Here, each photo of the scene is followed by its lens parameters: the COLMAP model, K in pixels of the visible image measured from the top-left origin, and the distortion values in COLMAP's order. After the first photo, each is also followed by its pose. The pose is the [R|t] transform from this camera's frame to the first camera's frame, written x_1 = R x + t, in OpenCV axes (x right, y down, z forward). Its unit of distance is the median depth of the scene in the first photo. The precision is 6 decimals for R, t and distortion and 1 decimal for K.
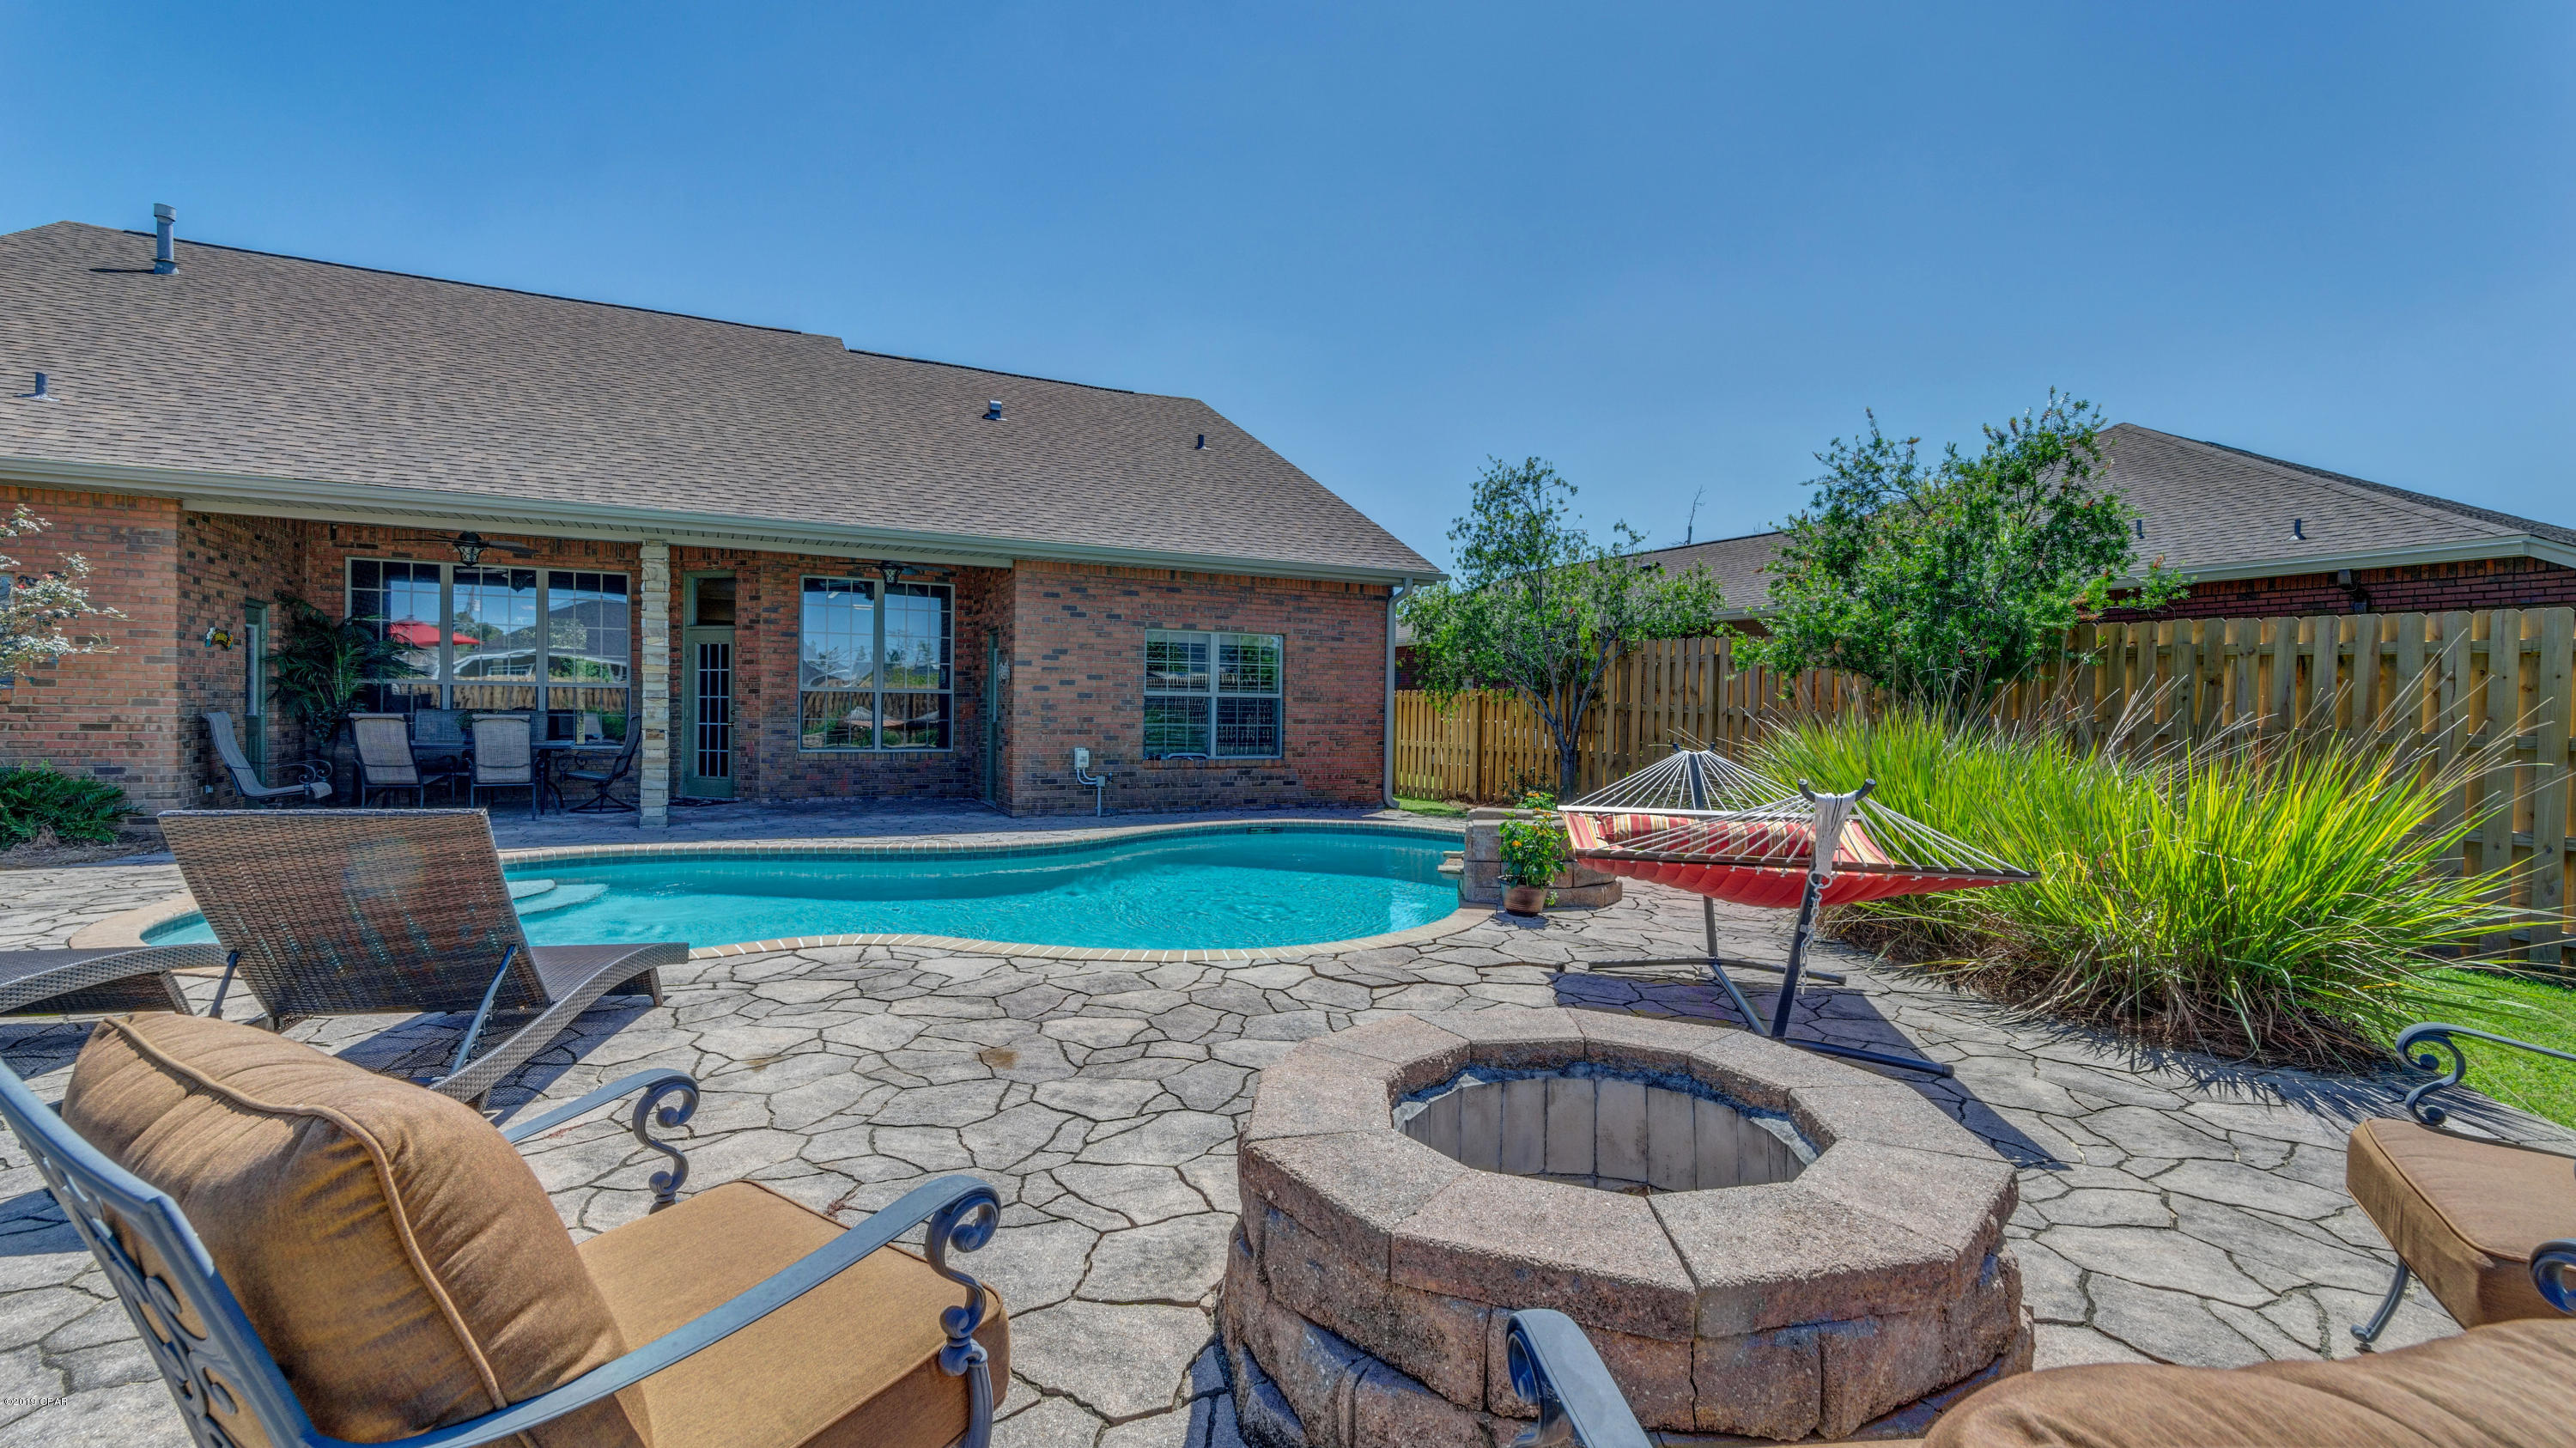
lens RADIAL K [[1038.0, 0, 1286.9], [0, 1038.0, 723.9], [0, 0, 1]] dist [0.000165, -0.000063]
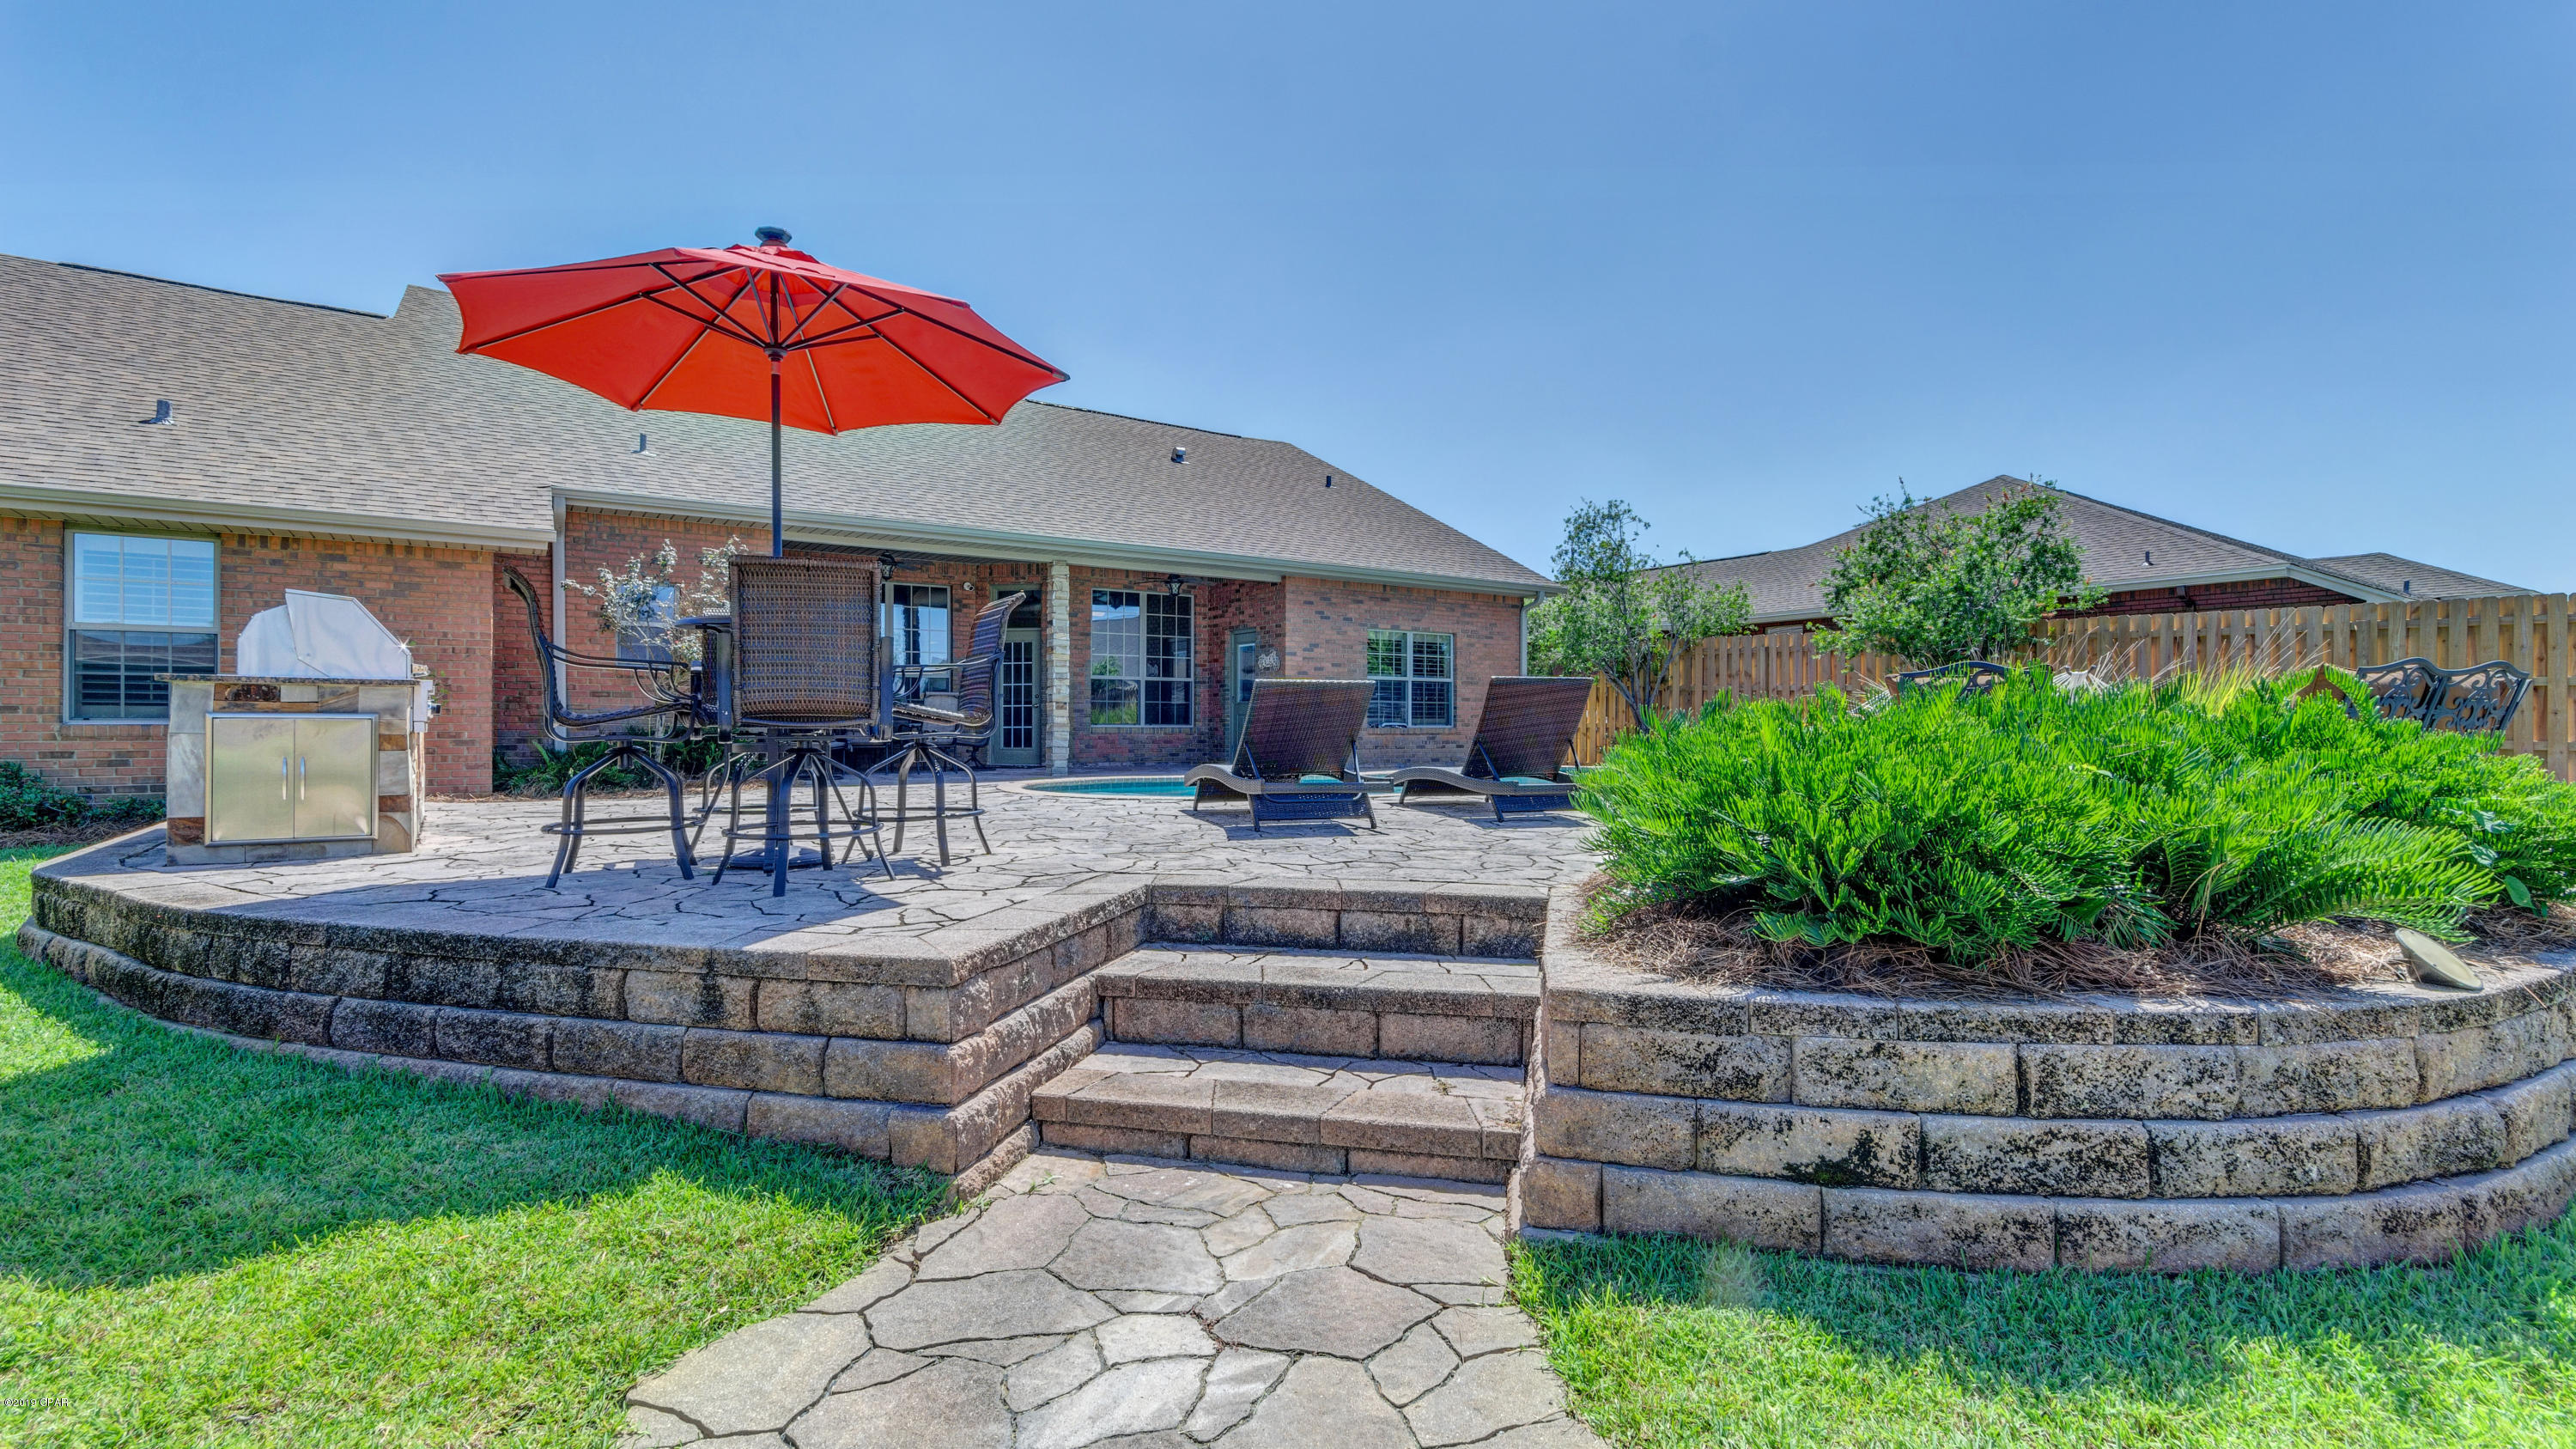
lens RADIAL K [[1038.1, 0, 1288.7], [0, 1038.1, 721.3], [0, 0, 1]] dist [0.000165, -0.000063]
pose [[0.993083, -0.013087, 0.116685, -0.404910], [0.015110, 0.999750, -0.016468, 0.048361], [-0.116440, 0.018117, 0.993032, -0.310970]]
